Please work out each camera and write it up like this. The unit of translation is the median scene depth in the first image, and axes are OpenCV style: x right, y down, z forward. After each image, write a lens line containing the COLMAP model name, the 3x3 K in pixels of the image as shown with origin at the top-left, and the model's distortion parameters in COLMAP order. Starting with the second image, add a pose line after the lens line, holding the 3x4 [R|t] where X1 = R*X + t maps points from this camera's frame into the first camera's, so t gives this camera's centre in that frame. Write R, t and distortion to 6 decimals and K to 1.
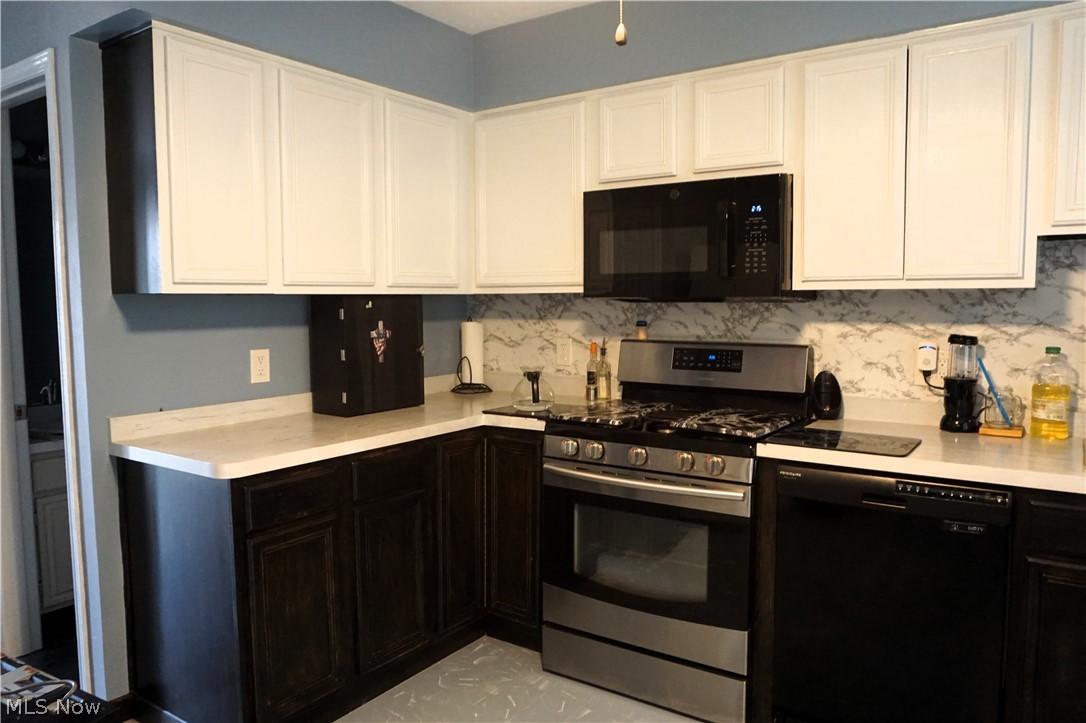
lens RADIAL K [[789.0, 0, 543.0], [0, 789.0, 361.5], [0, 0, 1]] dist [-0.032822, 0.000051]
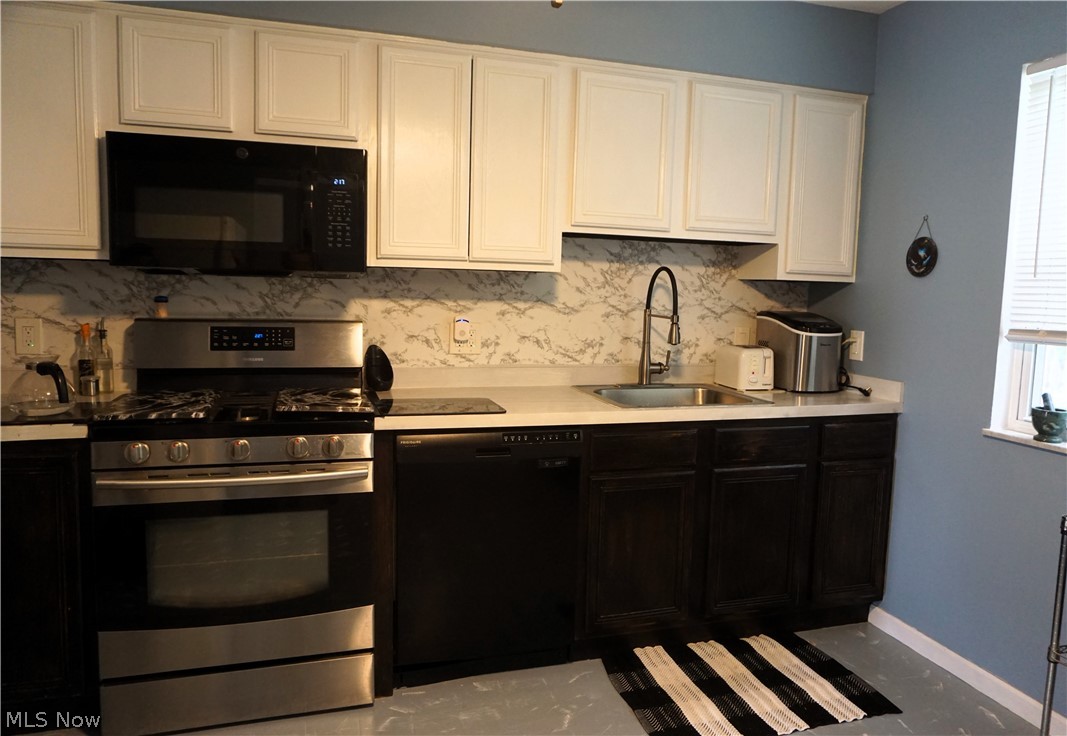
lens RADIAL K [[754.5, 0, 533.5], [0, 754.5, 368.0], [0, 0, 1]] dist [-0.041839, 0.005773]
pose [[0.595673, -0.062510, 0.800791, -0.325951], [0.035732, 0.998042, 0.051328, -0.001277], [-0.802432, -0.001961, 0.596741, 0.227644]]
